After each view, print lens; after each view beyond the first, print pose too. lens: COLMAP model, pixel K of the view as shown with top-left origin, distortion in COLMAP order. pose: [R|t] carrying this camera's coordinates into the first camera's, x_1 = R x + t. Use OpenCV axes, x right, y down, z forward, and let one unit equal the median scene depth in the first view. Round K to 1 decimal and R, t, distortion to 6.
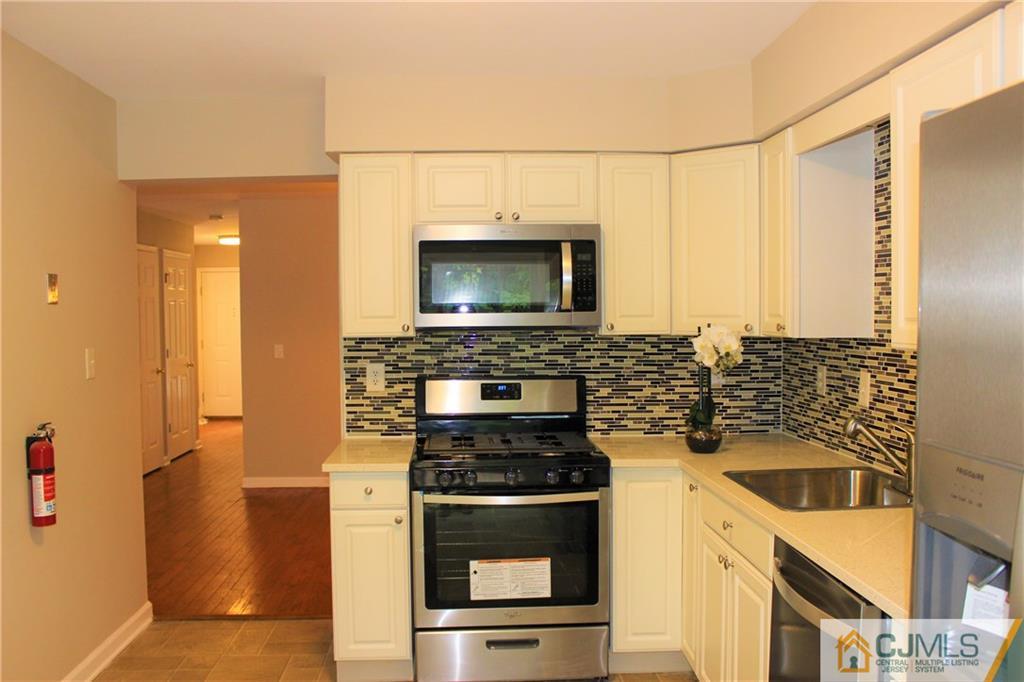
lens RADIAL K [[865.6, 0, 511.8], [0, 865.6, 341.7], [0, 0, 1]] dist [-0.116730, 0.054213]
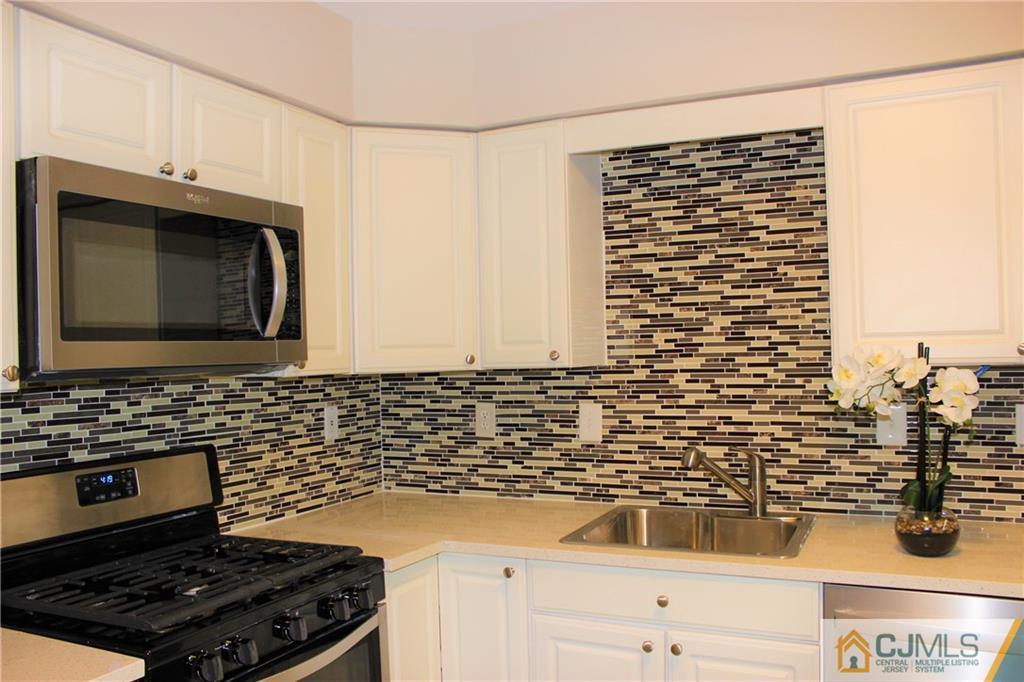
lens RADIAL K [[865.6, 0, 508.5], [0, 865.6, 352.9], [0, 0, 1]] dist [-0.116730, 0.054213]
pose [[0.497627, -0.009783, 0.867336, -0.352376], [0.052357, 0.998452, -0.018777, -0.004594], [-0.865810, 0.054755, 0.497369, 0.494784]]
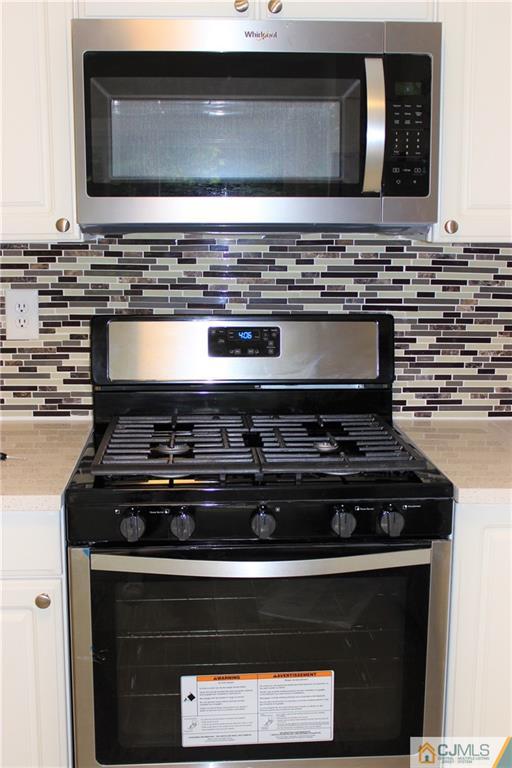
lens RADIAL K [[924.1, 0, 239.2], [0, 924.1, 378.8], [0, 0, 1]] dist [-0.083278, 0.000000]
pose [[0.999815, 0.011448, -0.015426, -0.005727], [-0.009181, 0.990144, 0.139754, -0.002505], [0.016874, -0.139586, 0.990066, 0.398244]]
